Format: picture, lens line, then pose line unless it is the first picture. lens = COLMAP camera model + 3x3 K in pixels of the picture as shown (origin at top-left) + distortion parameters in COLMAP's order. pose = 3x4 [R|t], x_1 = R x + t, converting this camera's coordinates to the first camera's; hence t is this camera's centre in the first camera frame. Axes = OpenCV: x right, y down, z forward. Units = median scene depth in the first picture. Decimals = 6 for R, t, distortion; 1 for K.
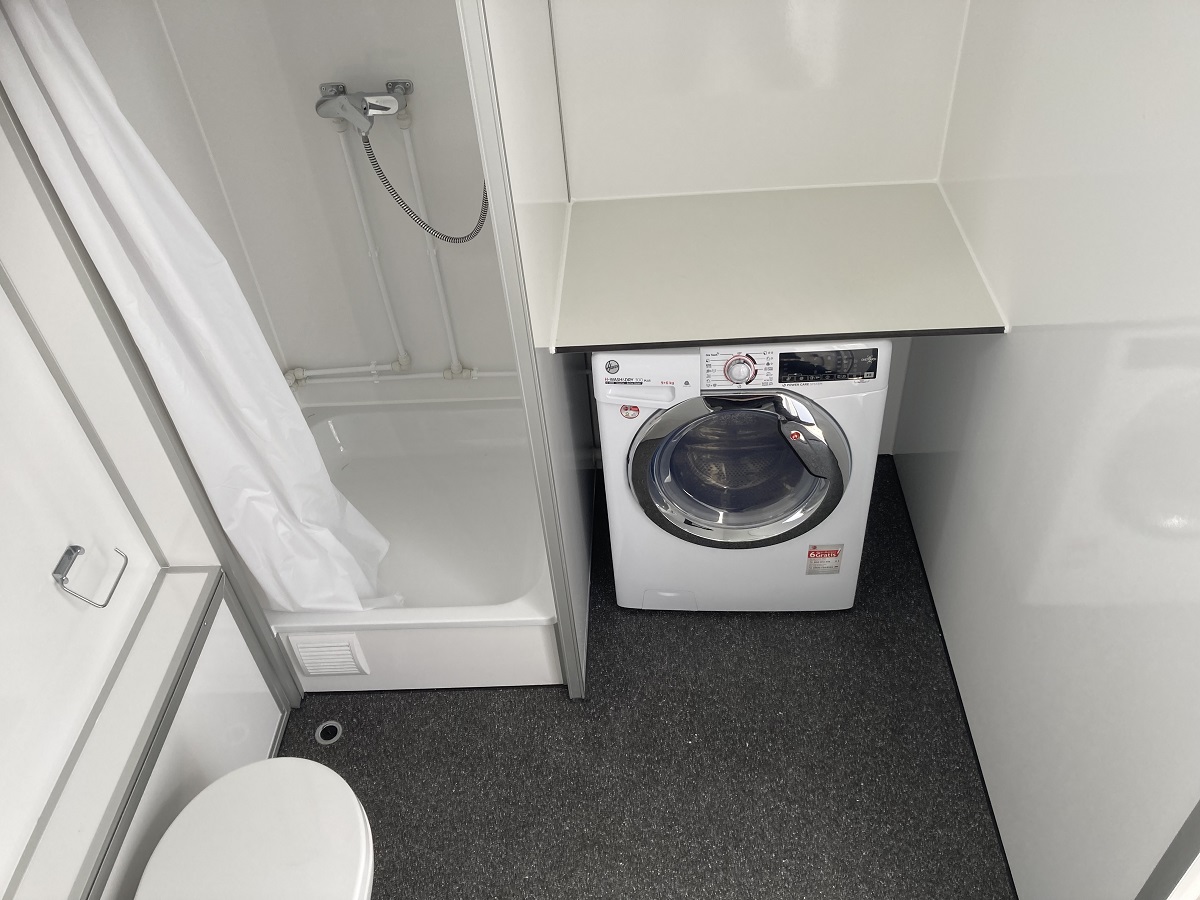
lens RADIAL K [[977.6, 0, 605.6], [0, 977.6, 442.7], [0, 0, 1]] dist [0.050618, -0.063375]
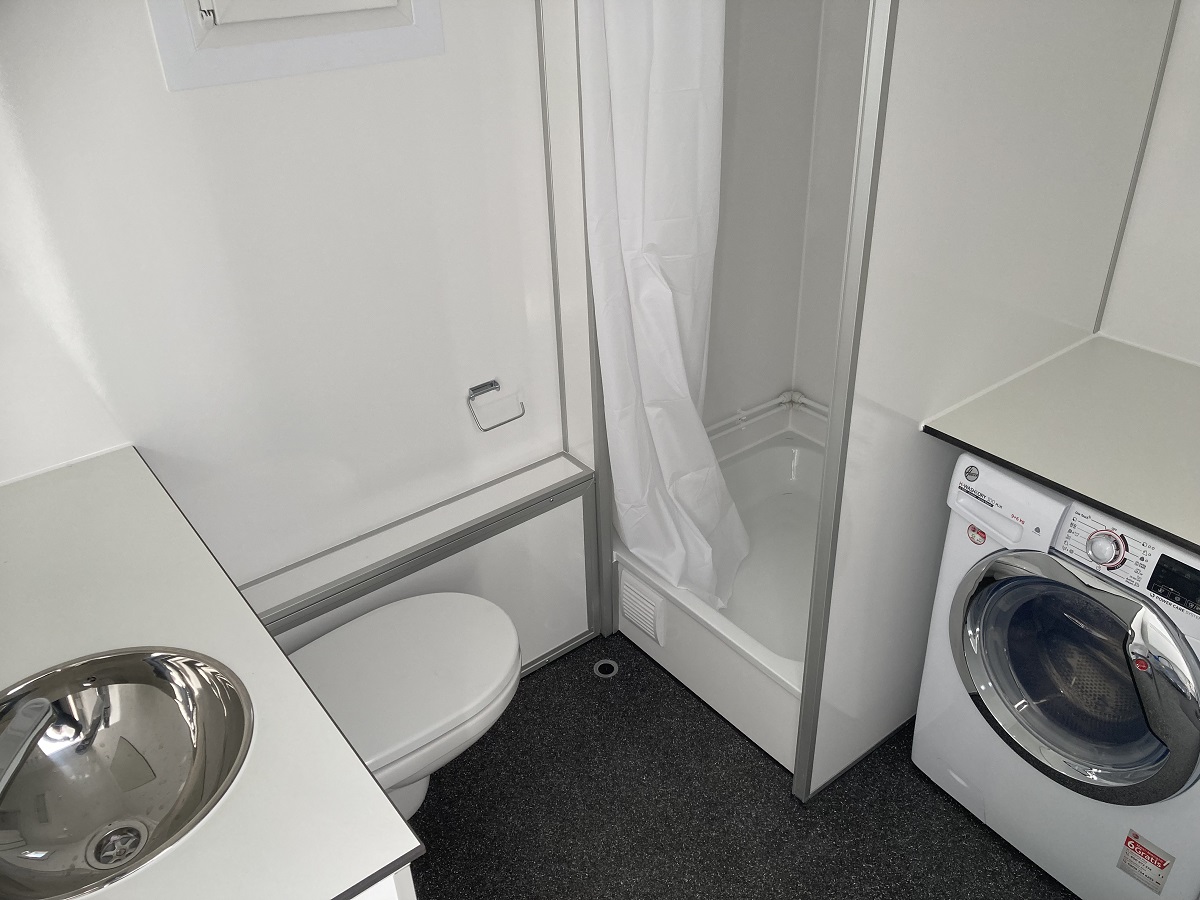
lens RADIAL K [[977.6, 0, 624.2], [0, 977.6, 432.8], [0, 0, 1]] dist [0.050618, -0.063375]
pose [[0.648222, 0.433119, -0.626271, 0.310689], [-0.522142, 0.851482, 0.048428, 0.011599], [0.554234, 0.295611, 0.778100, 0.101654]]
